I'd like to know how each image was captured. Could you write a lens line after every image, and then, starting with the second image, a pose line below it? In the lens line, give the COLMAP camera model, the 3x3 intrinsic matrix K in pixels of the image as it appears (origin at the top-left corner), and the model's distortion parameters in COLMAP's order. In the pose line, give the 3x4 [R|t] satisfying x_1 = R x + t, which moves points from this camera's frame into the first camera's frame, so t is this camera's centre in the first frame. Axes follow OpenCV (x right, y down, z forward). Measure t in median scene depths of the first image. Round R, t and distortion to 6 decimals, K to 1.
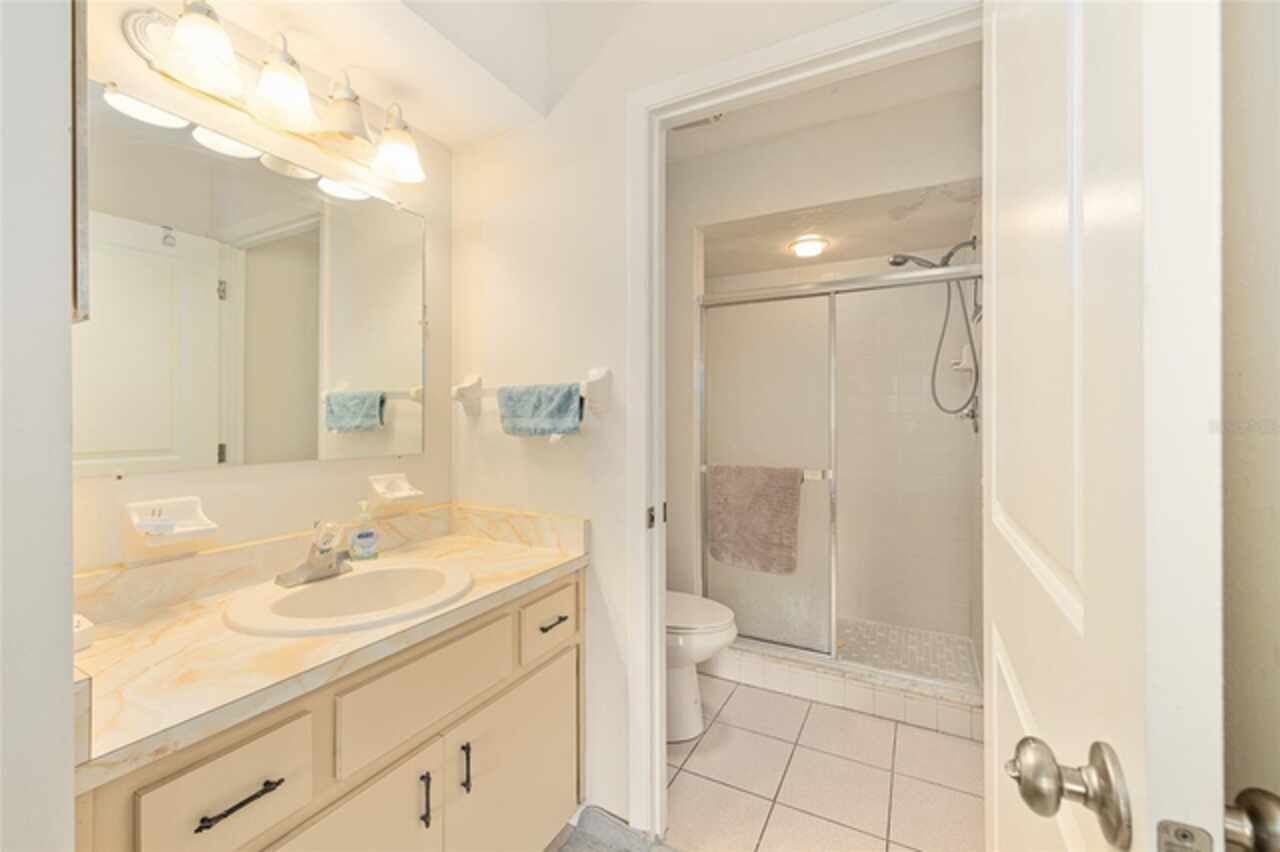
lens RADIAL K [[514.4, 0, 642.8], [0, 514.4, 415.9], [0, 0, 1]] dist [-0.001621, 0.002614]
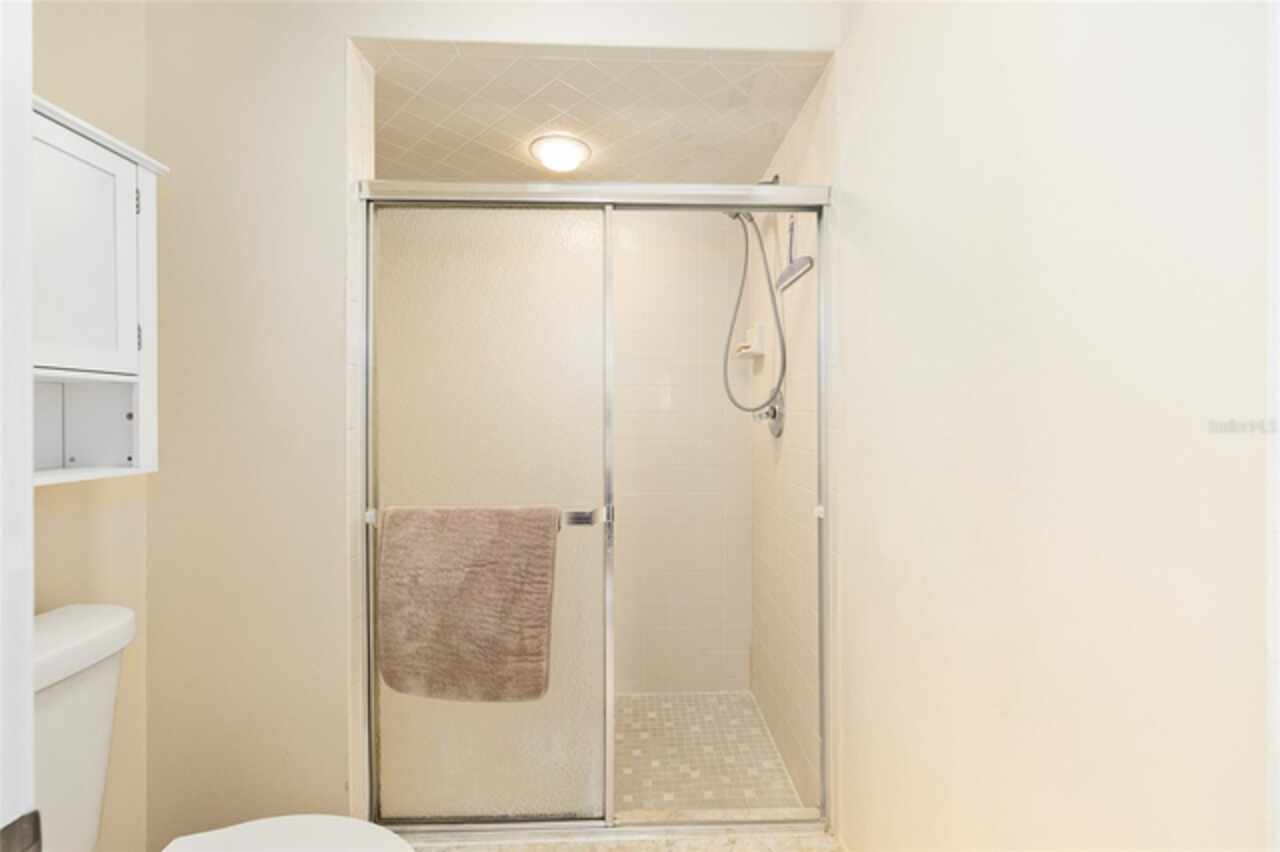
lens RADIAL K [[514.4, 0, 639.1], [0, 514.4, 418.9], [0, 0, 1]] dist [-0.001621, 0.002614]
pose [[0.871343, -0.000389, 0.490674, 0.105185], [-0.000407, 0.999999, 0.001516, 0.004666], [-0.490674, -0.001521, 0.871342, 0.445273]]
